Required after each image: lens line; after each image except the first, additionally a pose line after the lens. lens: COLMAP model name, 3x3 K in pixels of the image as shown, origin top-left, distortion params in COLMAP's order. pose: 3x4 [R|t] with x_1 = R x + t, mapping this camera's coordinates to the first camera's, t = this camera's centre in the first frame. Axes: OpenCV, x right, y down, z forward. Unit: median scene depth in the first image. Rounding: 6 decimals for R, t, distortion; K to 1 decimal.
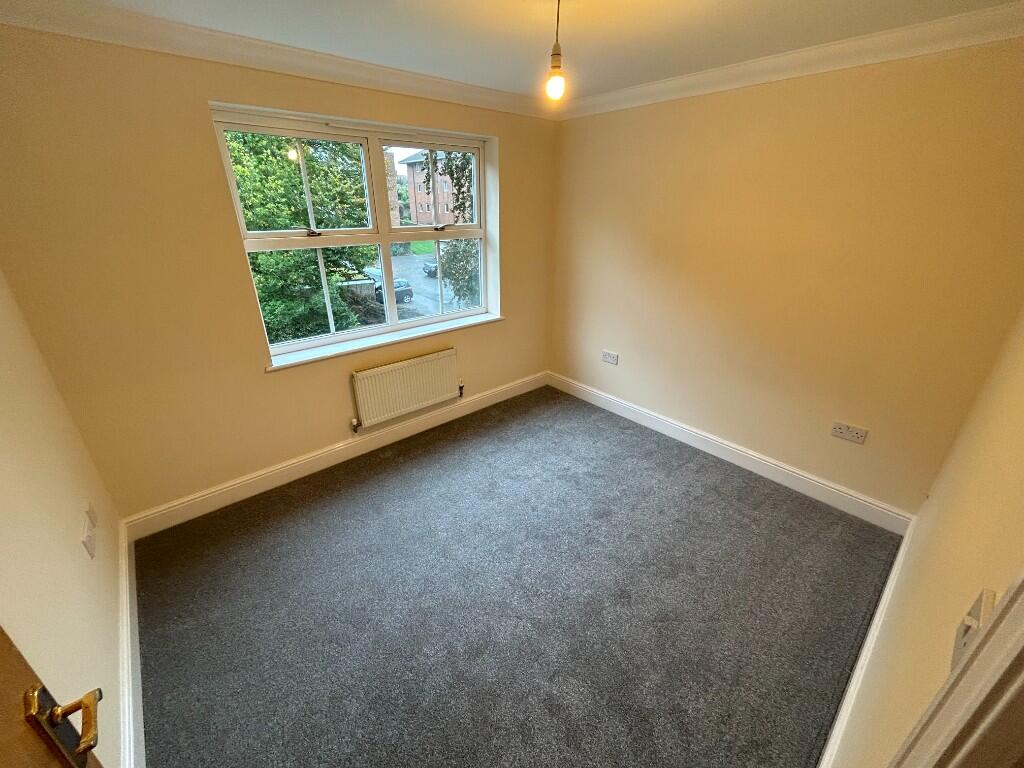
lens RADIAL K [[412.2, 0, 512.0], [0, 412.2, 384.0], [0, 0, 1]] dist [0.000817, 0.000043]
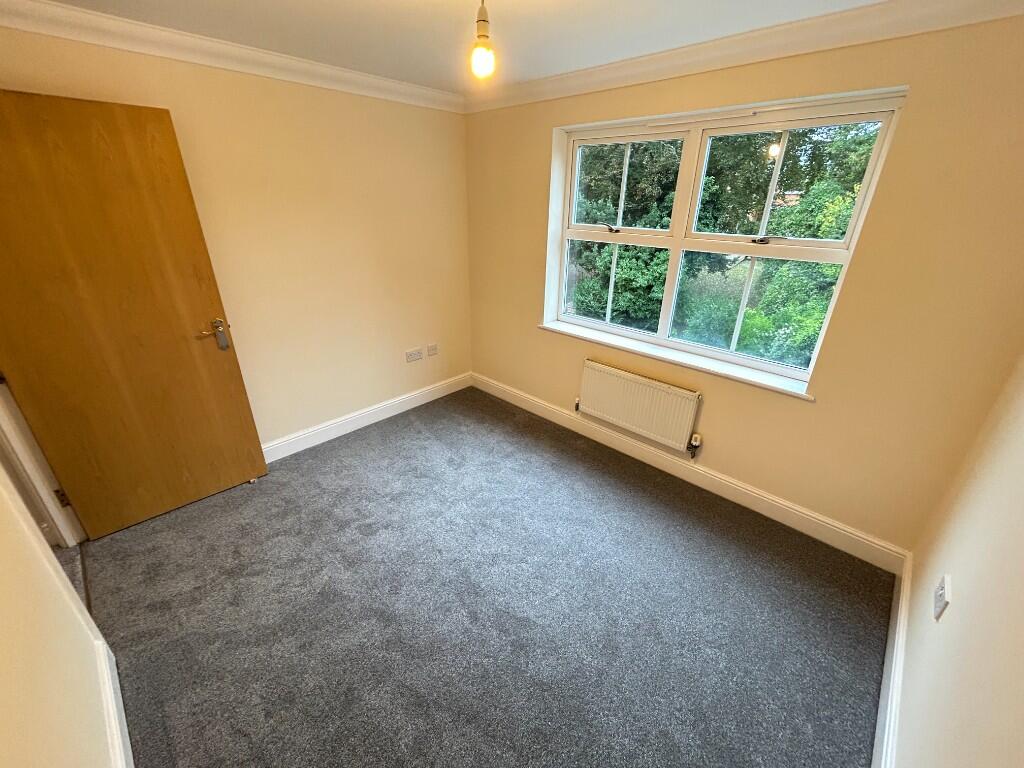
lens RADIAL K [[411.0, 0, 512.0], [0, 411.0, 384.0], [0, 0, 1]] dist [0.000260, 0.000014]
pose [[0.079004, 0.395073, -0.915246, 0.557335], [-0.421412, 0.845282, 0.328497, -0.219180], [0.903422, 0.359743, 0.233269, 0.527562]]
